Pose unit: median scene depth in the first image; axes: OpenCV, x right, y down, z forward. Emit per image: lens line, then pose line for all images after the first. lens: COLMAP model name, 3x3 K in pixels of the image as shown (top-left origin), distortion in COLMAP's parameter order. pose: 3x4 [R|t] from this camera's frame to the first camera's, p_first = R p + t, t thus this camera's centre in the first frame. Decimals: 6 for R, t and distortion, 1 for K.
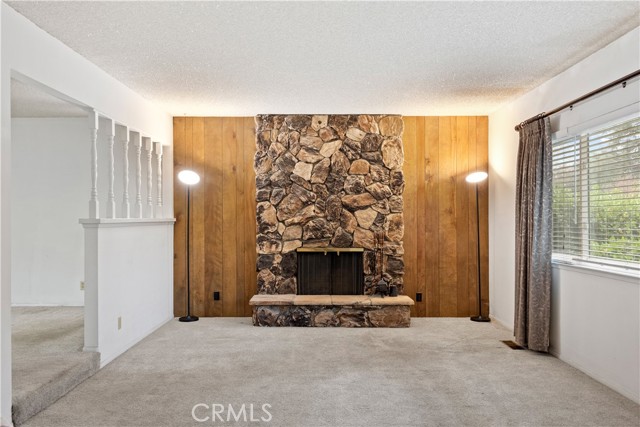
lens RADIAL K [[532.3, 0, 318.9], [0, 532.3, 217.1], [0, 0, 1]] dist [0.003278, 0.018669]
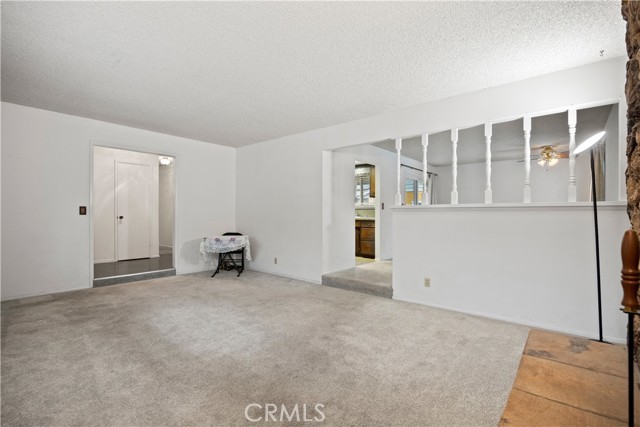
lens RADIAL K [[296.9, 0, 321.1], [0, 296.9, 211.5], [0, 0, 1]] dist [-0.011815, 0.002912]
pose [[-0.640273, 0.008628, -0.768099, 0.275469], [0.006949, 0.999961, 0.005440, 0.010800], [0.768116, -0.001854, -0.640308, 0.951747]]
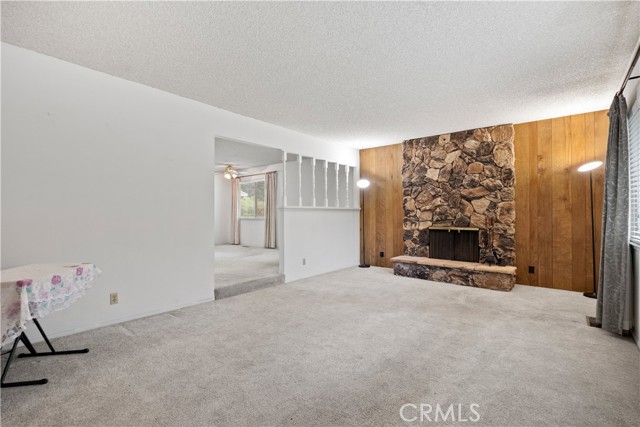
lens RADIAL K [[296.9, 0, 319.4], [0, 296.9, 213.5], [0, 0, 1]] dist [-0.011815, 0.002912]
pose [[0.766864, -0.001361, -0.641808, 0.256535], [0.001965, 0.999998, 0.000227, 0.020985], [0.641806, -0.001436, 0.766865, 0.171111]]
